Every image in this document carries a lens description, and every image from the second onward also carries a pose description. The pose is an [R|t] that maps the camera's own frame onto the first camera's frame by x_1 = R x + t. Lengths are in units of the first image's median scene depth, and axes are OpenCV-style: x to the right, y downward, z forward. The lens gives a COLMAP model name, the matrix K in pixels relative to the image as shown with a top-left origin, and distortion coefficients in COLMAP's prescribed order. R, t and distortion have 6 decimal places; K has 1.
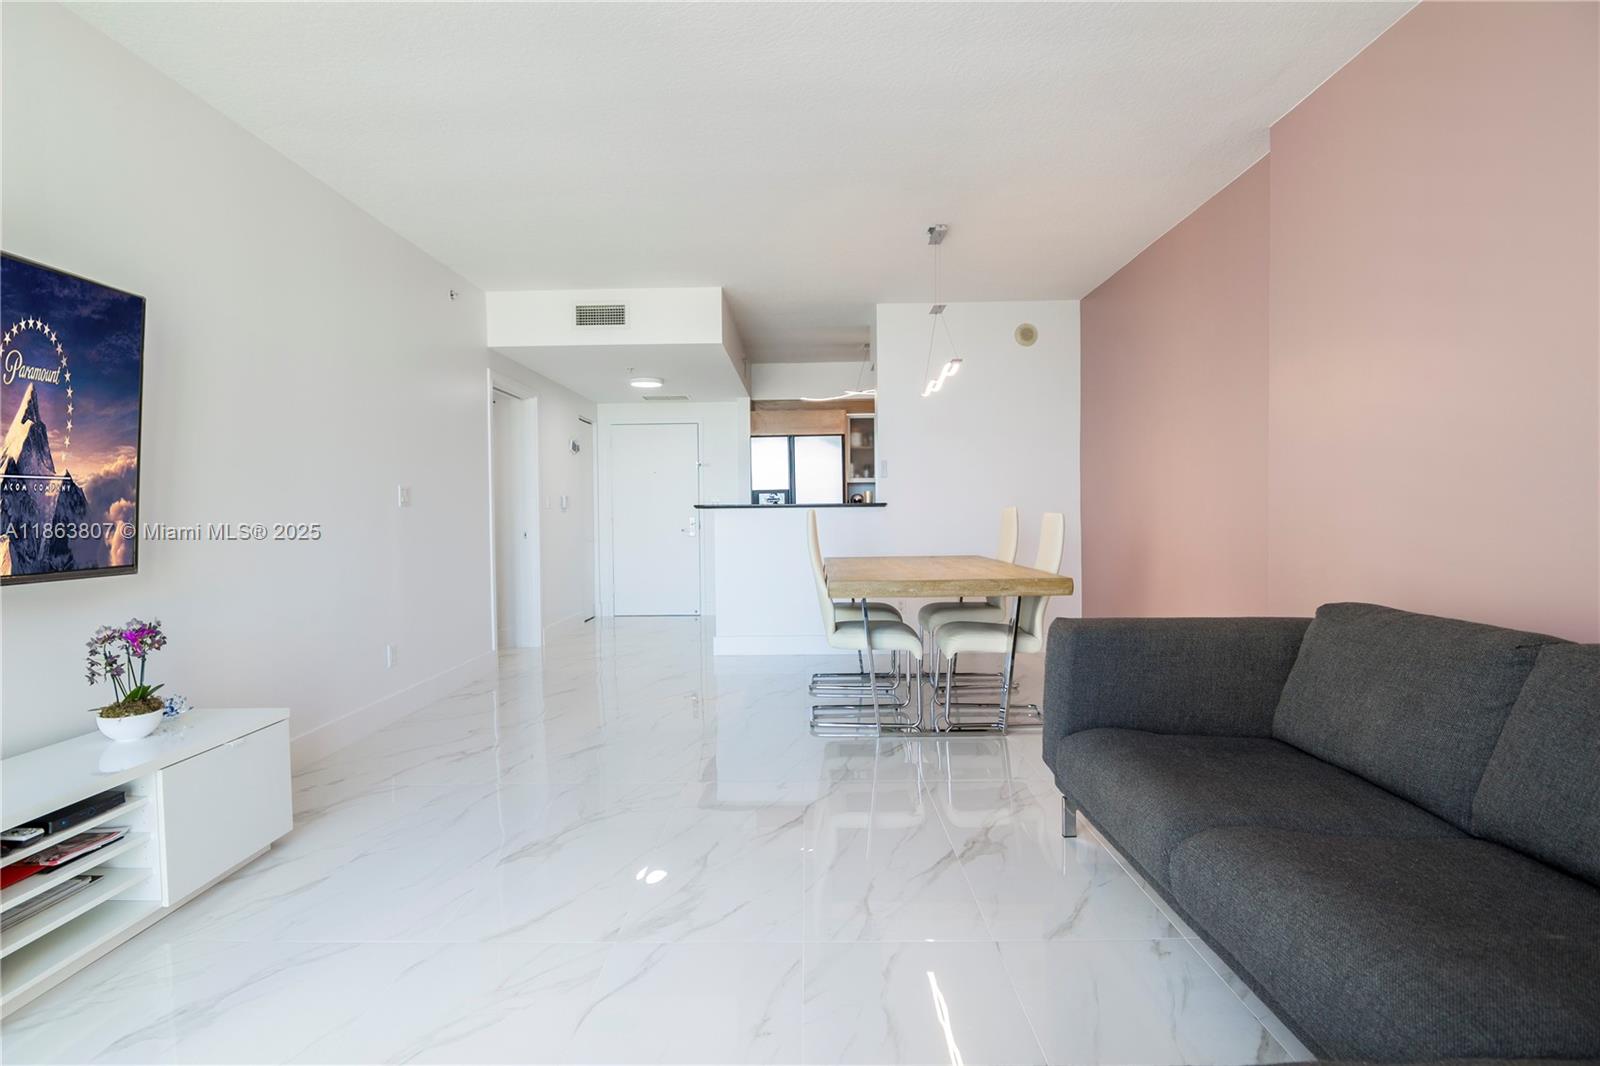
lens RADIAL K [[815.3, 0, 786.3], [0, 815.3, 533.9], [0, 0, 1]] dist [-0.004160, -0.011174]
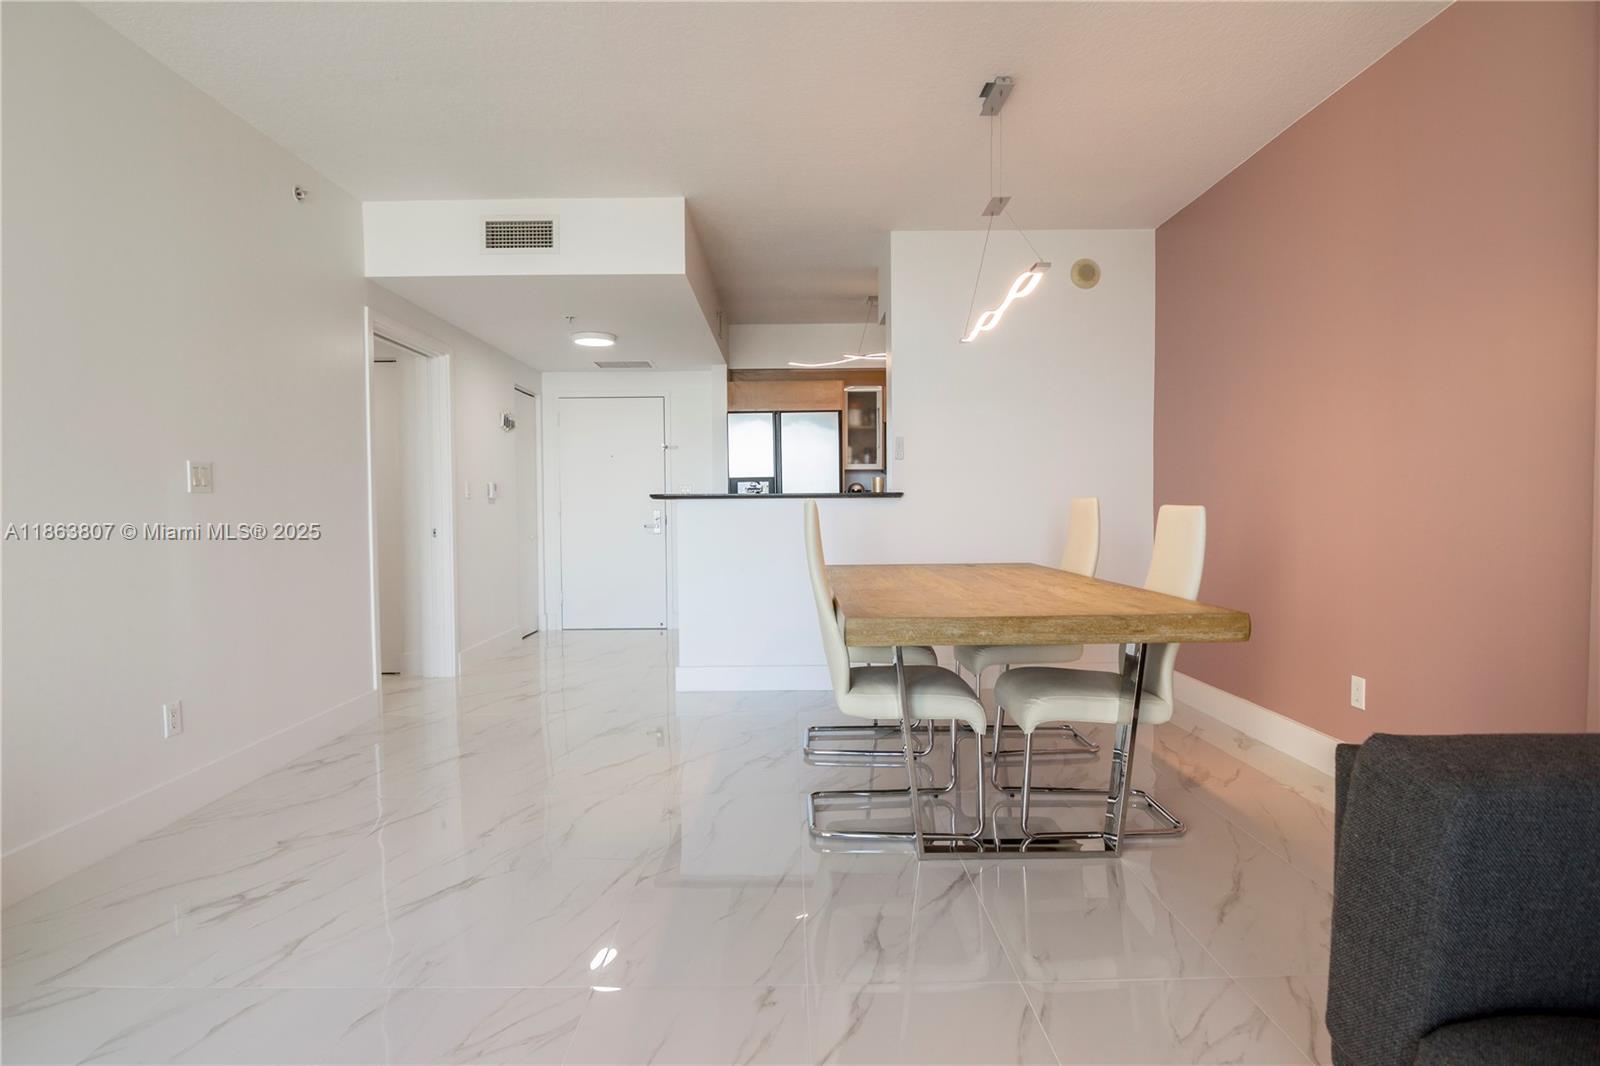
lens RADIAL K [[815.3, 0, 786.3], [0, 815.3, 533.9], [0, 0, 1]] dist [-0.004160, -0.011174]
pose [[0.999777, 0.002518, 0.020968, -0.002096], [-0.002682, 0.999966, 0.007792, -0.004439], [-0.020947, -0.007846, 0.999750, 0.220135]]
